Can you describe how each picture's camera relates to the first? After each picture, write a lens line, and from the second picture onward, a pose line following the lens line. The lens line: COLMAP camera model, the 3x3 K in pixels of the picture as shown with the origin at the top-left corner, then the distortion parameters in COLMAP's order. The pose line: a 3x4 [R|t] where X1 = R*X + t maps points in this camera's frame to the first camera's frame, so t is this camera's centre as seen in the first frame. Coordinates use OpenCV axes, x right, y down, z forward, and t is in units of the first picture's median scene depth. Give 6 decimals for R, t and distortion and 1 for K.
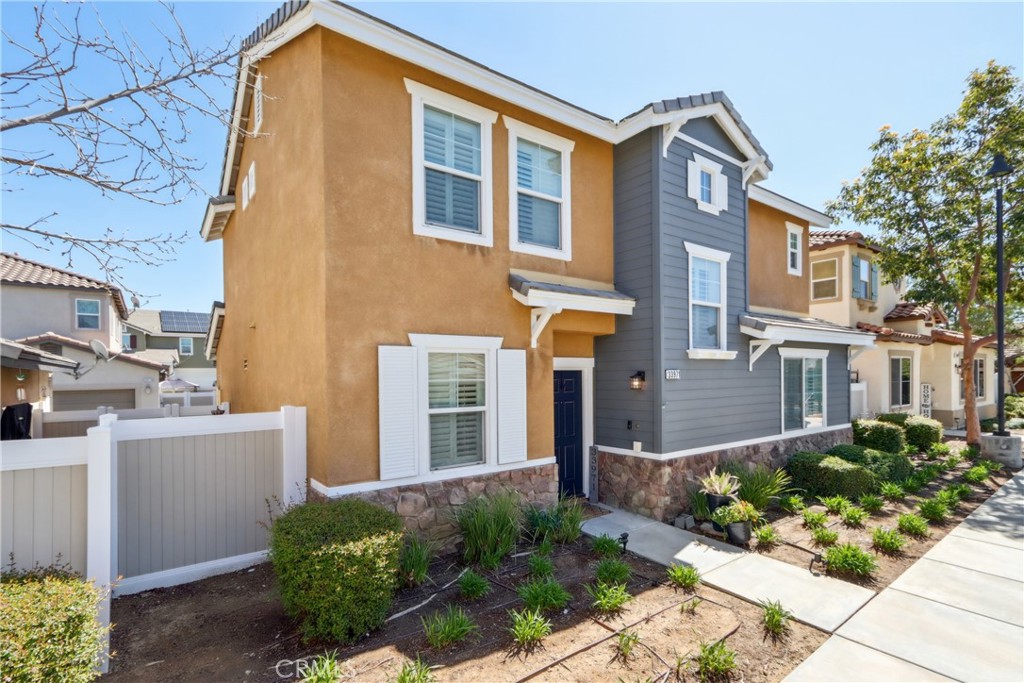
lens RADIAL K [[491.9, 0, 504.2], [0, 491.9, 373.6], [0, 0, 1]] dist [0.002396, 0.000730]
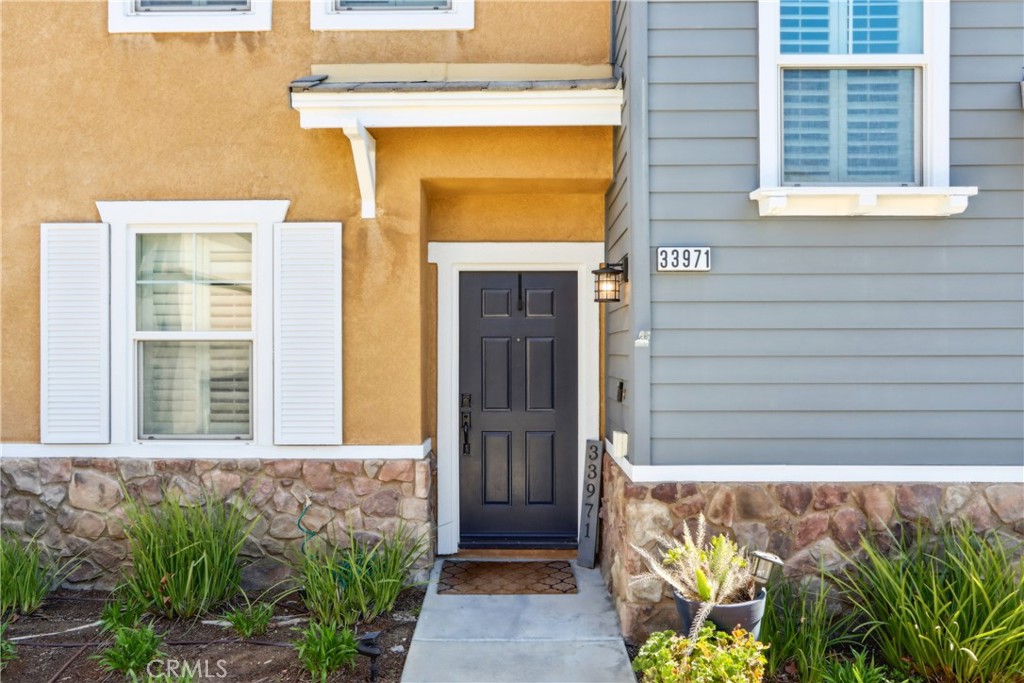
lens RADIAL K [[730.5, 0, 512.2], [0, 730.5, 340.0], [0, 0, 1]] dist [0.002805, 0.006058]
pose [[0.794391, 0.000975, -0.607406, 0.660484], [-0.006571, 0.999954, -0.006989, 0.078429], [0.607371, 0.009543, 0.794361, 0.541023]]
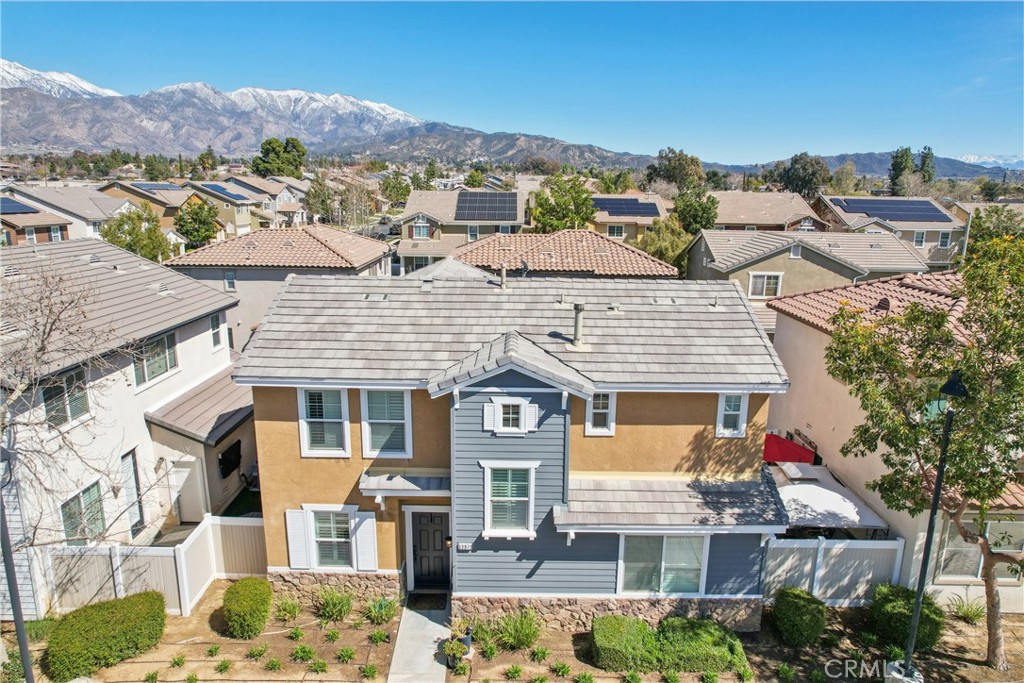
lens RADIAL K [[641.5, 0, 512.3], [0, 641.5, 343.0], [0, 0, 1]] dist [-0.002950, -0.000457]
pose [[0.799370, 0.151951, -0.581307, 1.692011], [-0.016358, 0.972638, 0.231749, -1.186333], [0.600616, -0.175745, 0.779983, -0.352958]]
